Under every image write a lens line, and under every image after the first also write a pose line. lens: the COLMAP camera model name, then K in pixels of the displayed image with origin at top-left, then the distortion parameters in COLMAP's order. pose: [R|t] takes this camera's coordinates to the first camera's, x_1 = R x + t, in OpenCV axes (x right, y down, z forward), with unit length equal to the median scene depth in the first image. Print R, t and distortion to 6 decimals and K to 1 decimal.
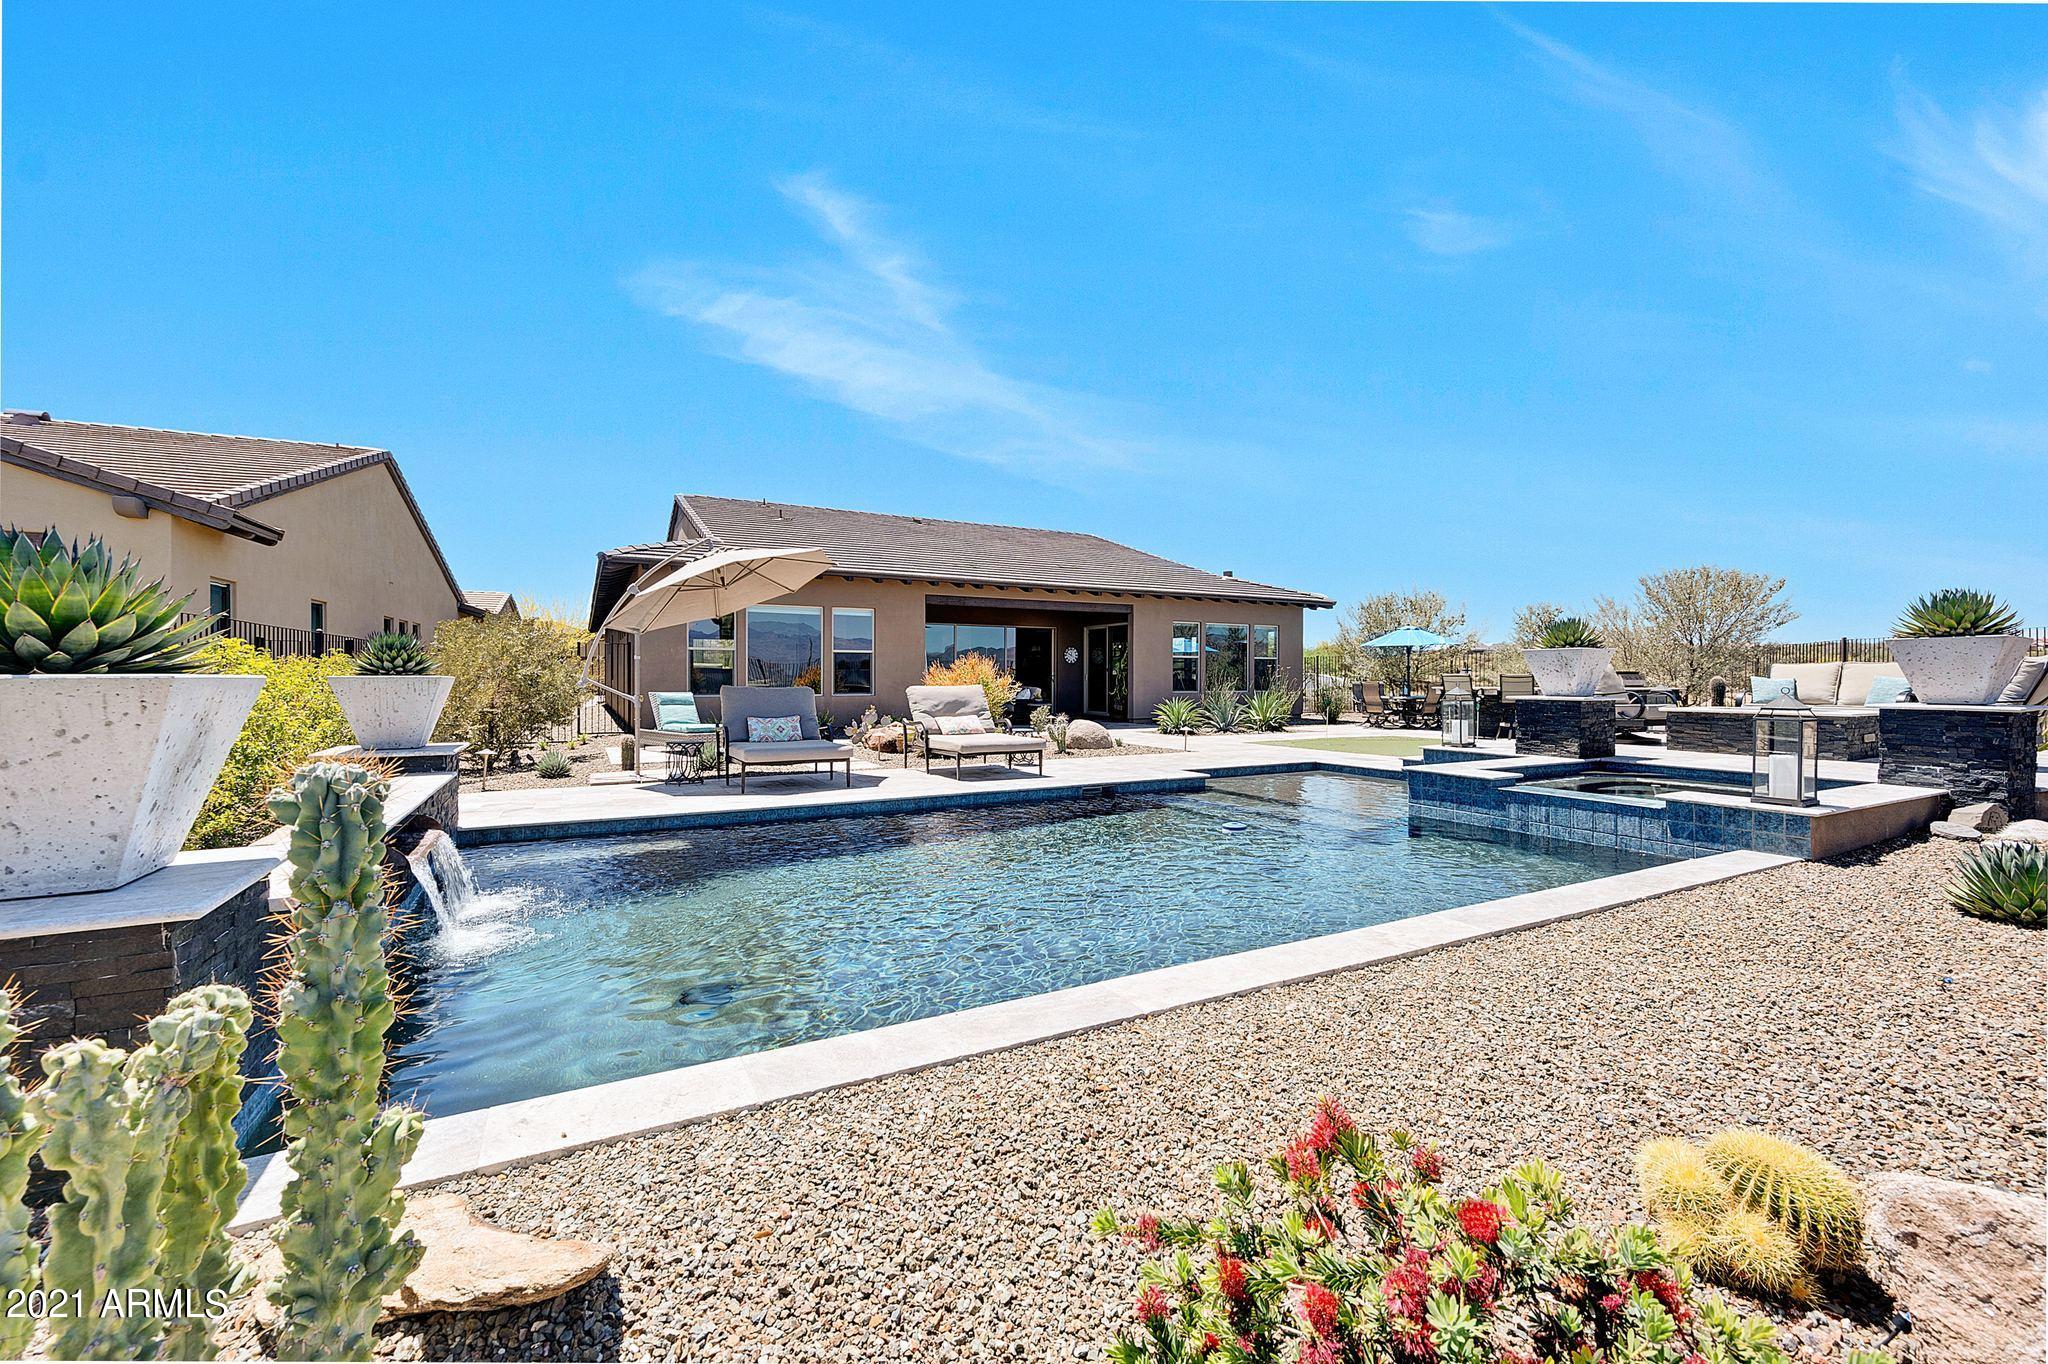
lens RADIAL K [[840.2, 0, 1032.2], [0, 840.2, 678.9], [0, 0, 1]] dist [-0.005795, -0.000432]
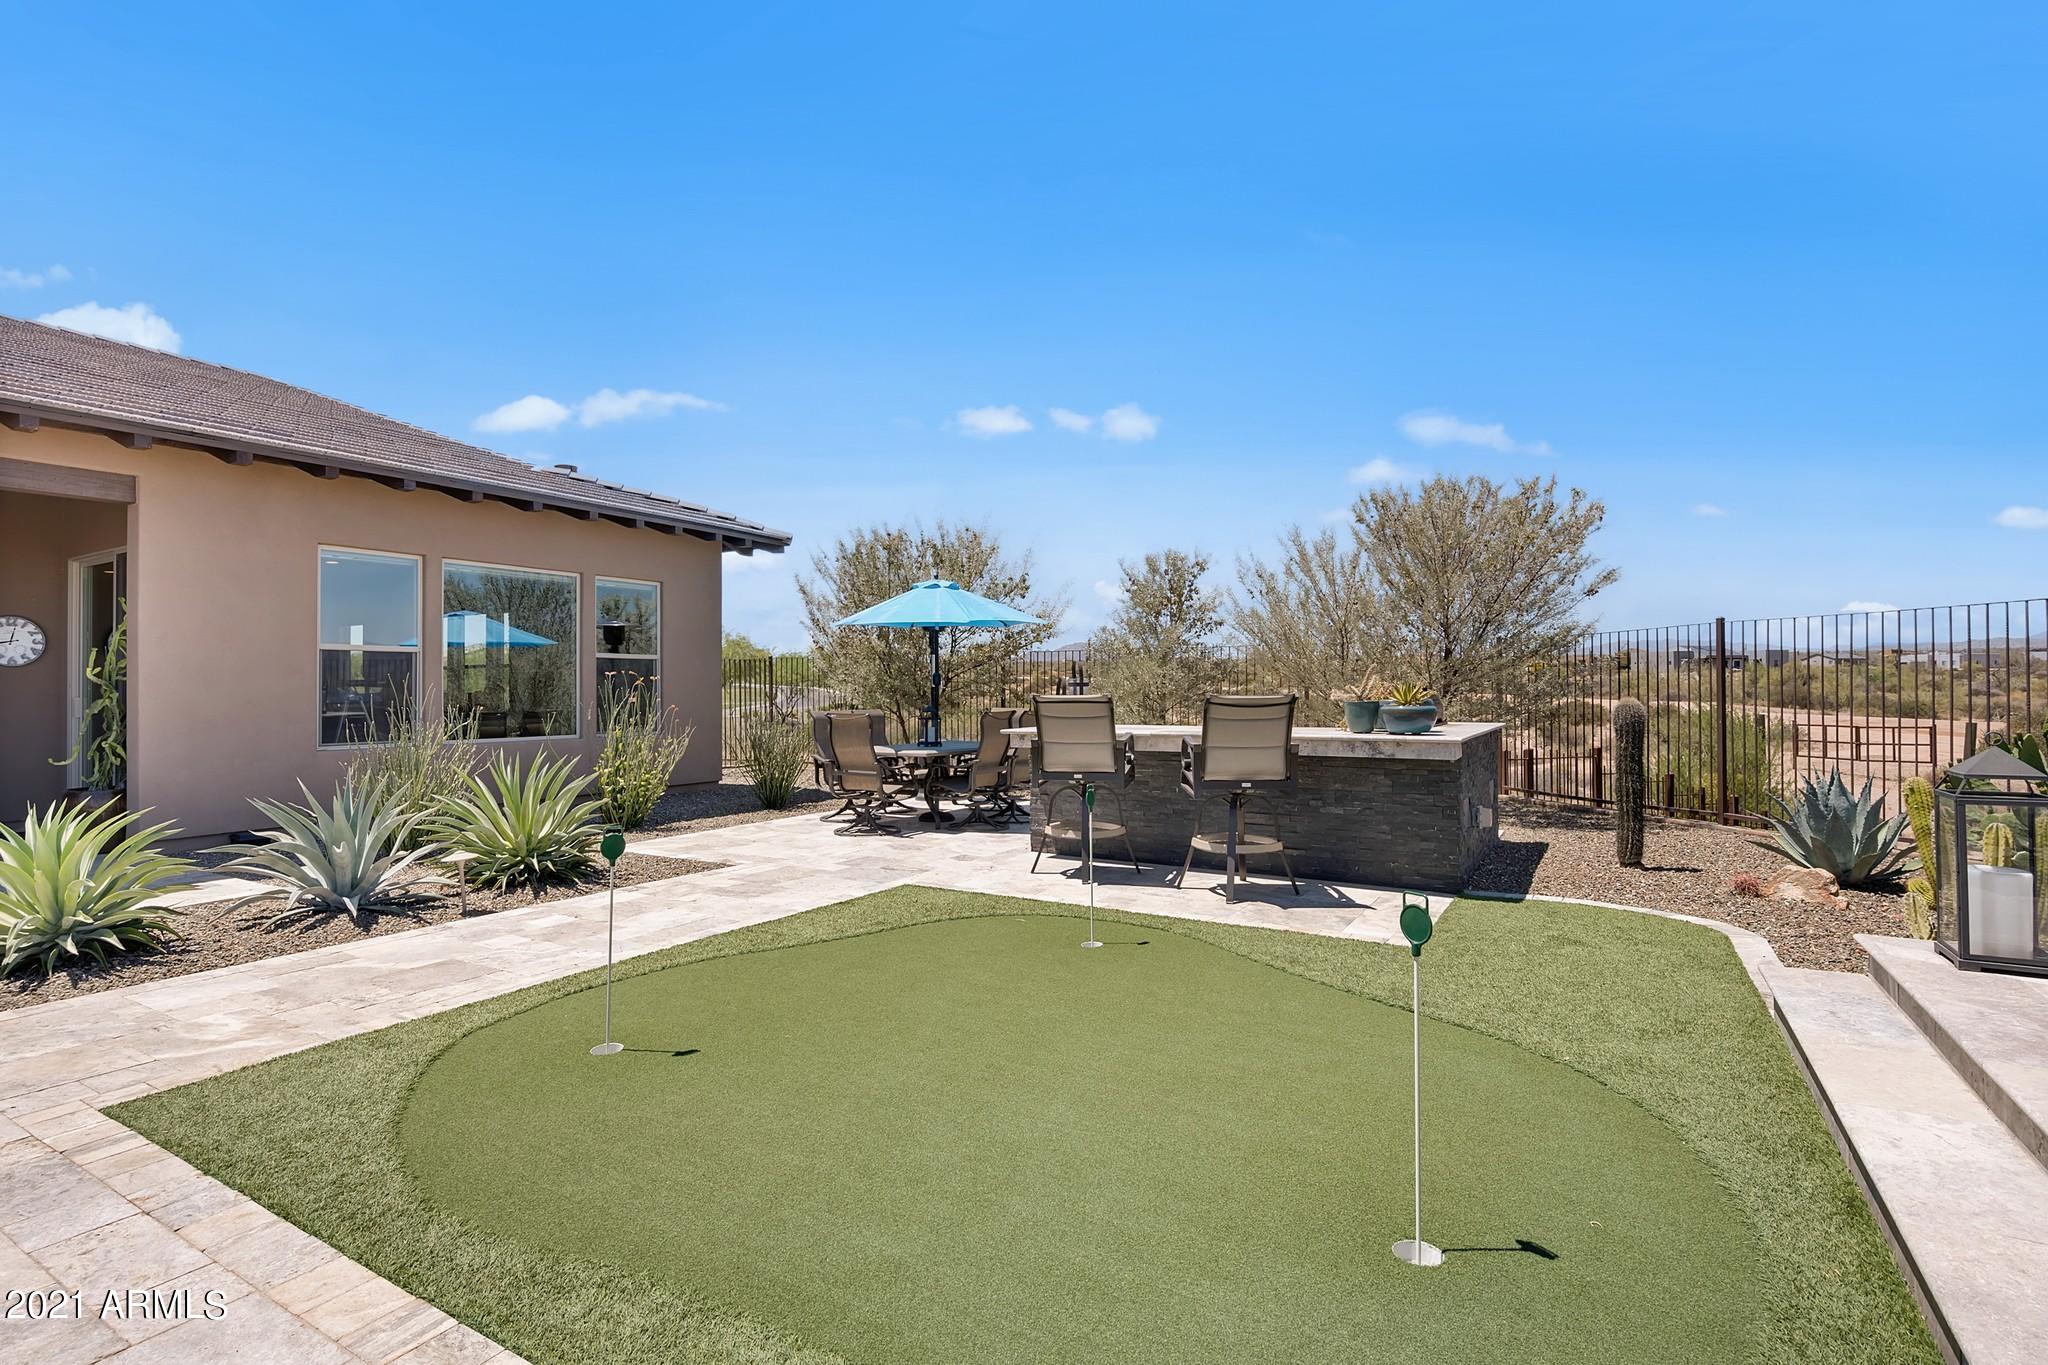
lens RADIAL K [[995.5, 0, 1031.3], [0, 995.5, 683.8], [0, 0, 1]] dist [-0.007333, 0.000545]
pose [[0.859903, -0.003736, 0.510443, 0.199944], [0.008091, 0.999947, -0.006312, -0.004824], [-0.510393, 0.009557, 0.859888, 0.467750]]
